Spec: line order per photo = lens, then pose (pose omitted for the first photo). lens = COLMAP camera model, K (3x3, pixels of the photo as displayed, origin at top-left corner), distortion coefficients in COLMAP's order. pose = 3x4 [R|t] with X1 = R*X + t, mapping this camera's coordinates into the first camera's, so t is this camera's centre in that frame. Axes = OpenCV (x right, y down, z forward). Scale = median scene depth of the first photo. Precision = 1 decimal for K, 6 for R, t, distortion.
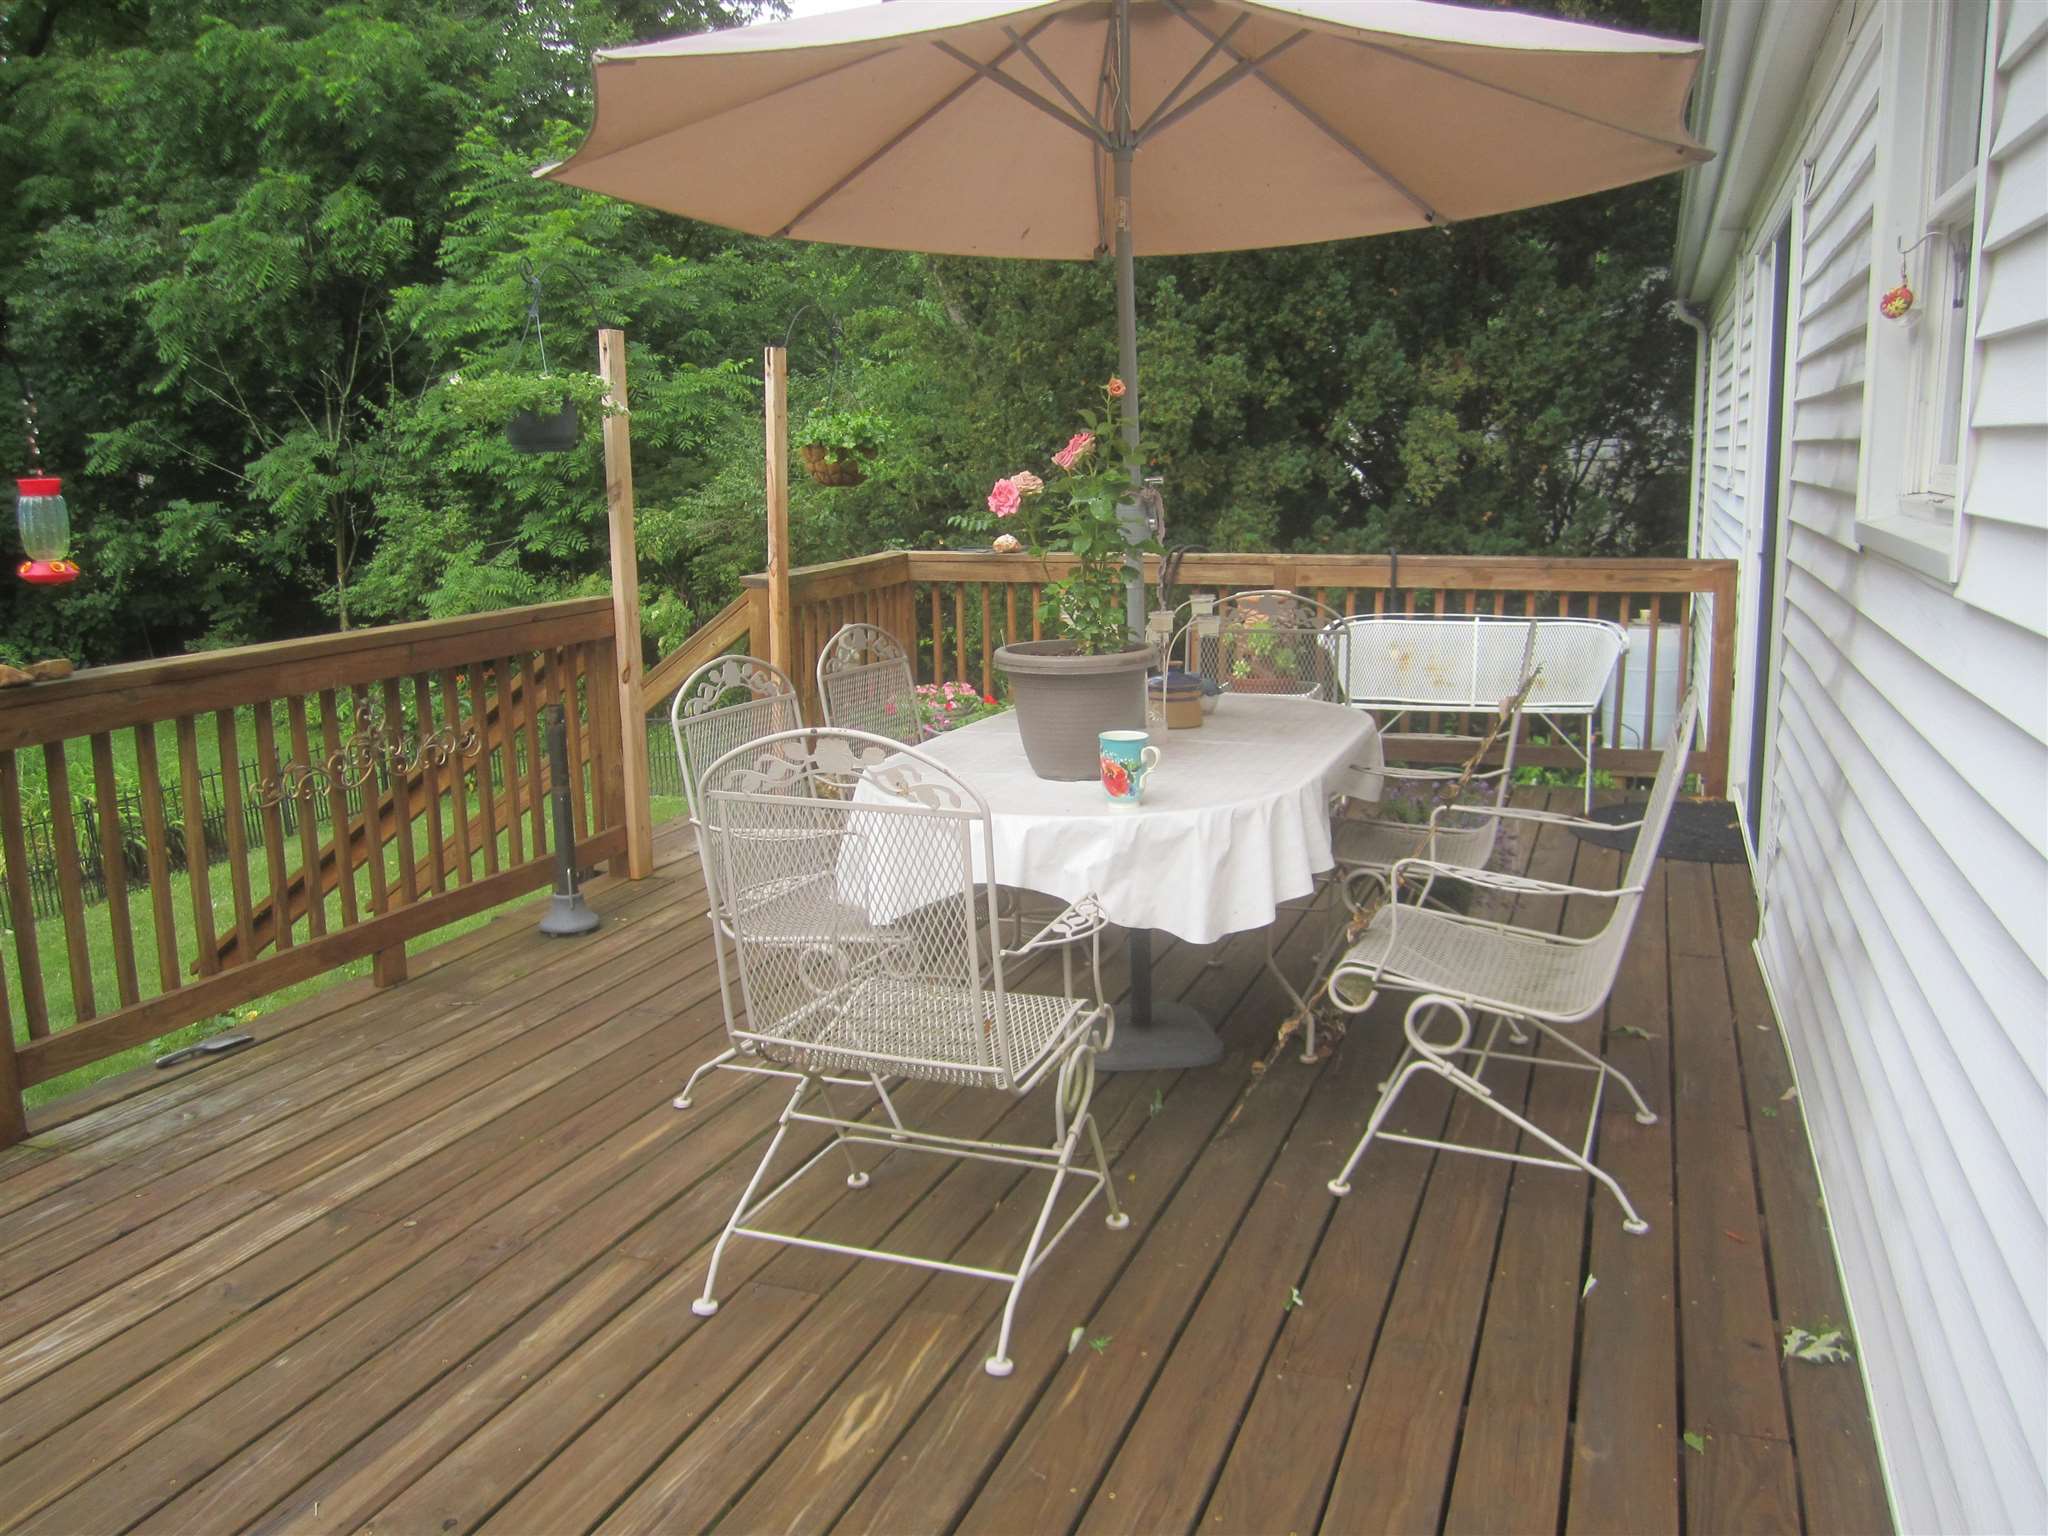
lens RADIAL K [[1679.0, 0, 1029.7], [0, 1679.0, 752.6], [0, 0, 1]] dist [-0.057277, 0.008113]
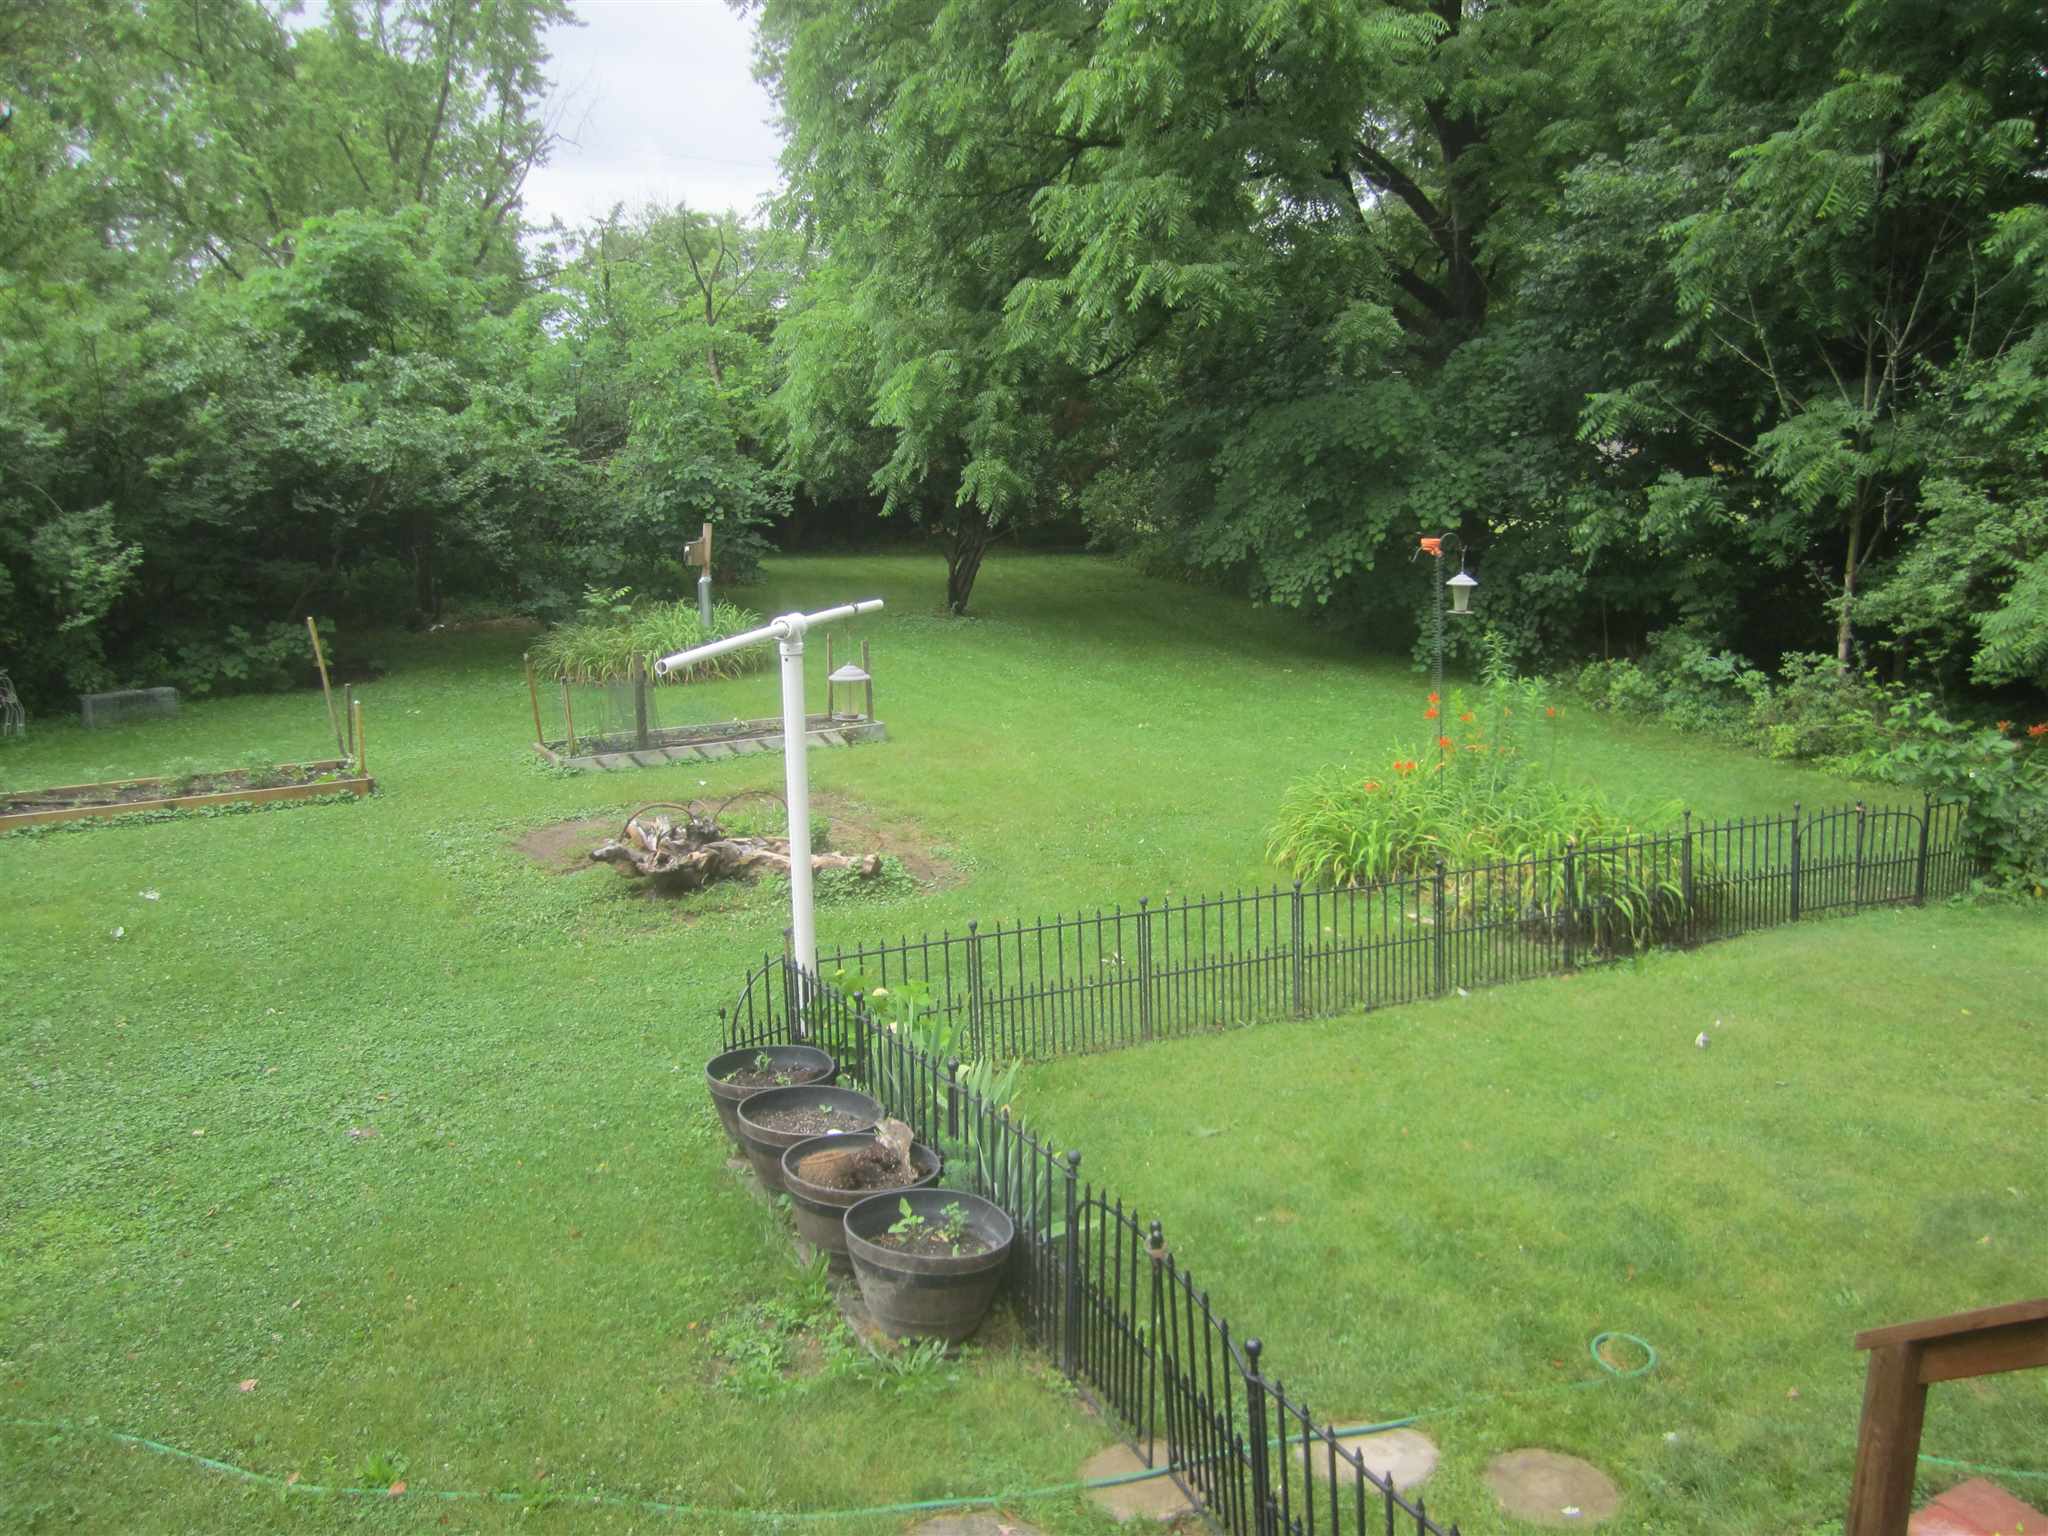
lens RADIAL K [[1679.0, 0, 1023.8], [0, 1679.0, 752.2], [0, 0, 1]] dist [-0.057277, 0.008113]
pose [[0.702106, 0.152283, -0.695598, -0.127034], [-0.144217, 0.987030, 0.070518, -0.020657], [0.697315, 0.050806, 0.714962, 0.148033]]
